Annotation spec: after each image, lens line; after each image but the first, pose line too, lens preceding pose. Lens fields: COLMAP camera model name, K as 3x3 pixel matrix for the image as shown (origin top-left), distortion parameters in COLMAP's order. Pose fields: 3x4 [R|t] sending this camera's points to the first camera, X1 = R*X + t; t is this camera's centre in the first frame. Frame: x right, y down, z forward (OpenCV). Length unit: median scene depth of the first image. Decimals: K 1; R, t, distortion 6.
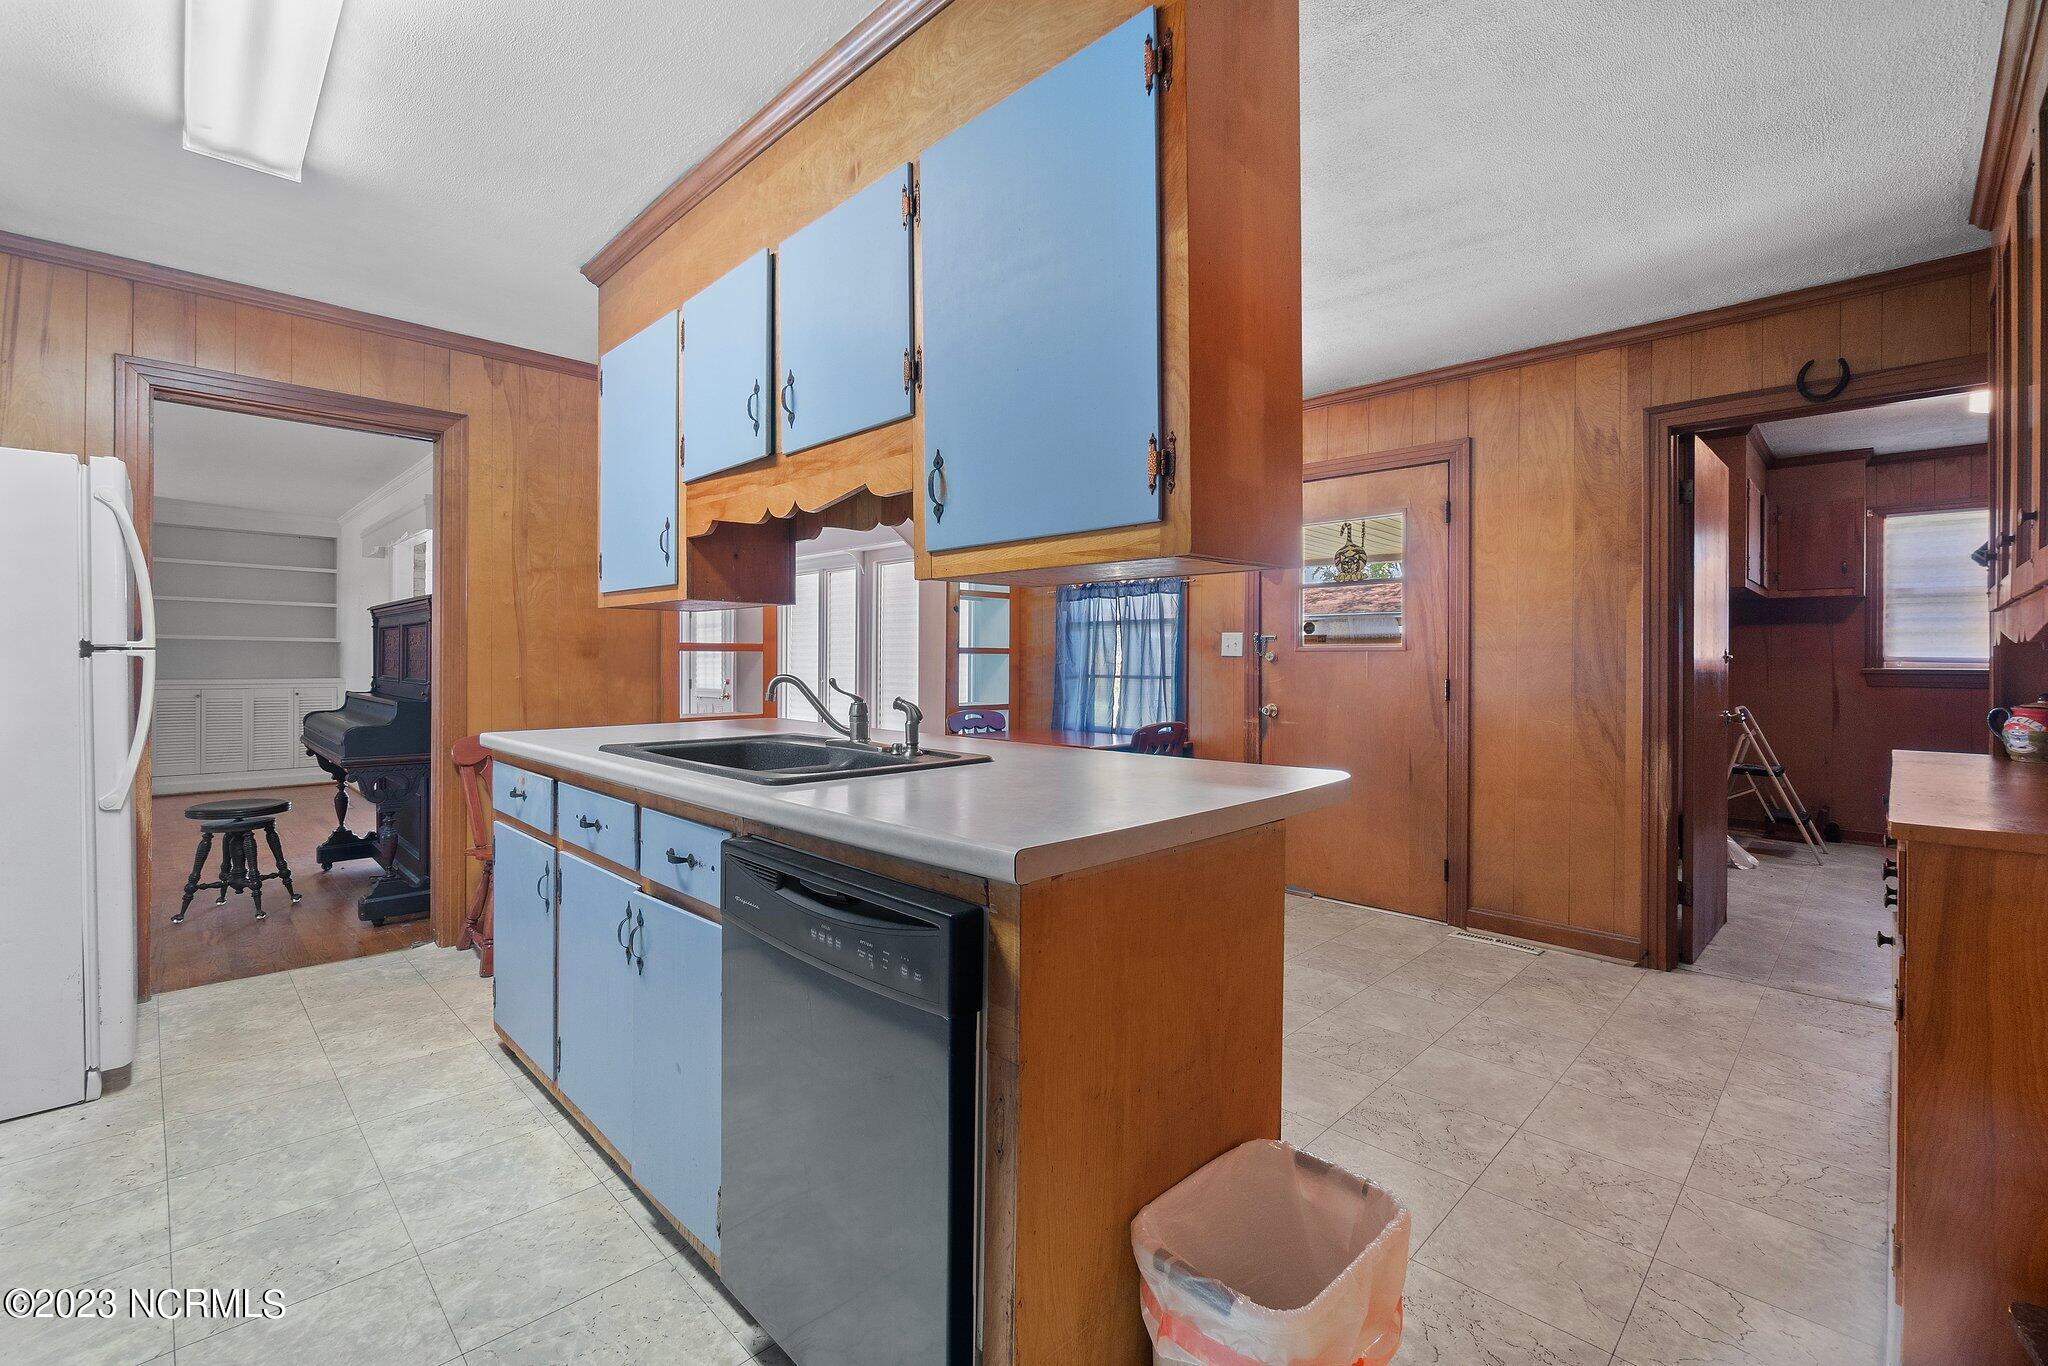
lens RADIAL K [[886.0, 0, 1022.0], [0, 886.0, 670.2], [0, 0, 1]] dist [-0.000071, -0.000055]
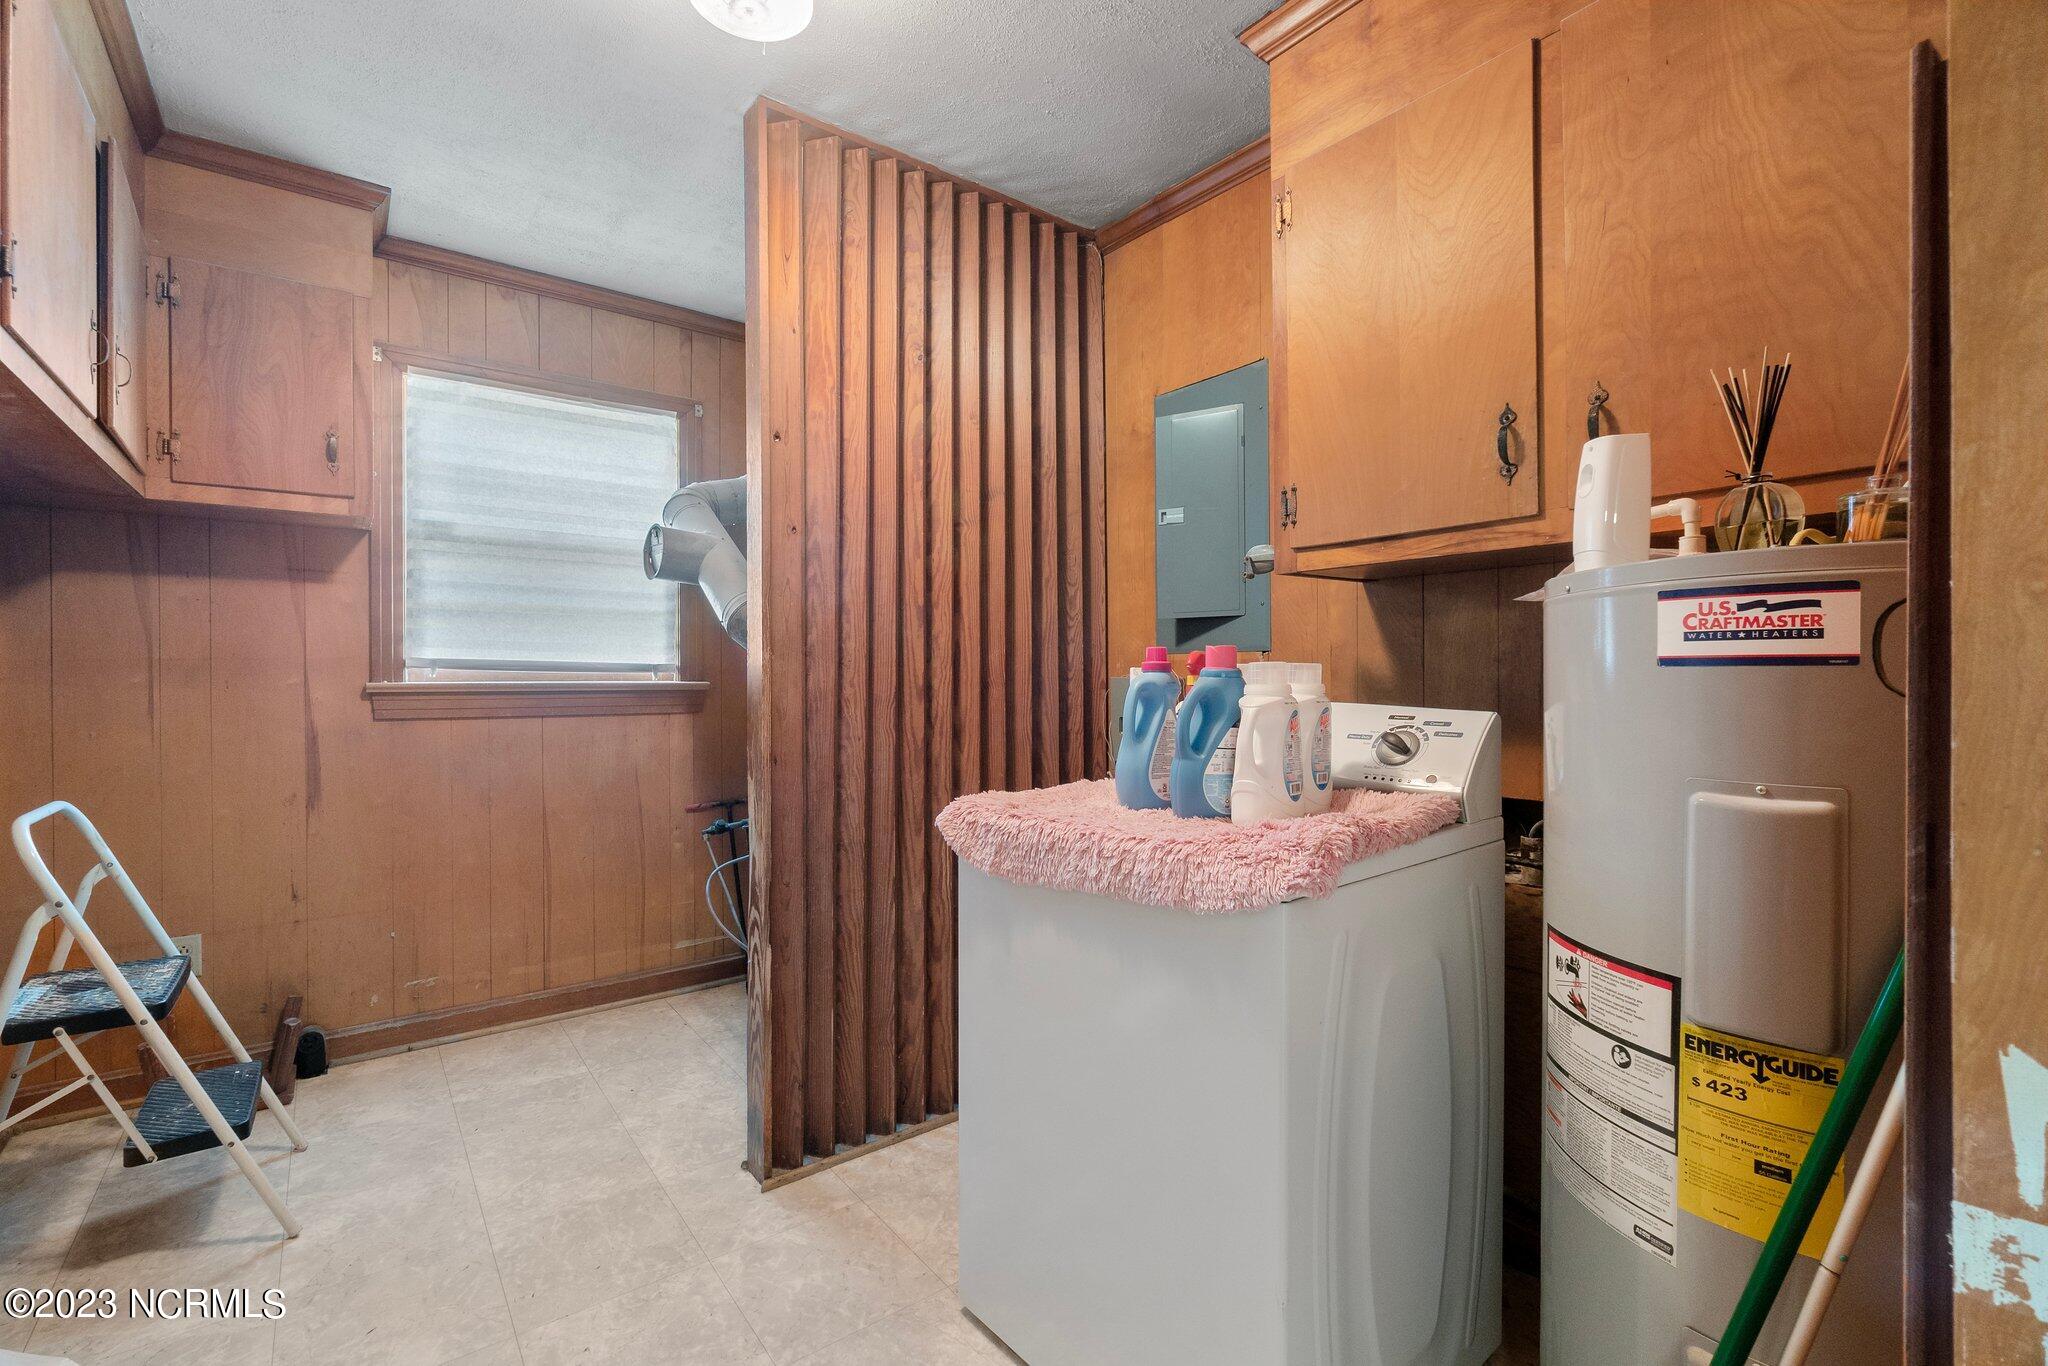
lens RADIAL K [[886.0, 0, 1022.0], [0, 886.0, 670.2], [0, 0, 1]] dist [-0.000071, -0.000055]
pose [[0.123193, -0.001078, 0.992382, 0.557064], [0.010252, 0.999947, -0.000186, -0.005042], [-0.992330, 0.010197, 0.123197, 0.631919]]
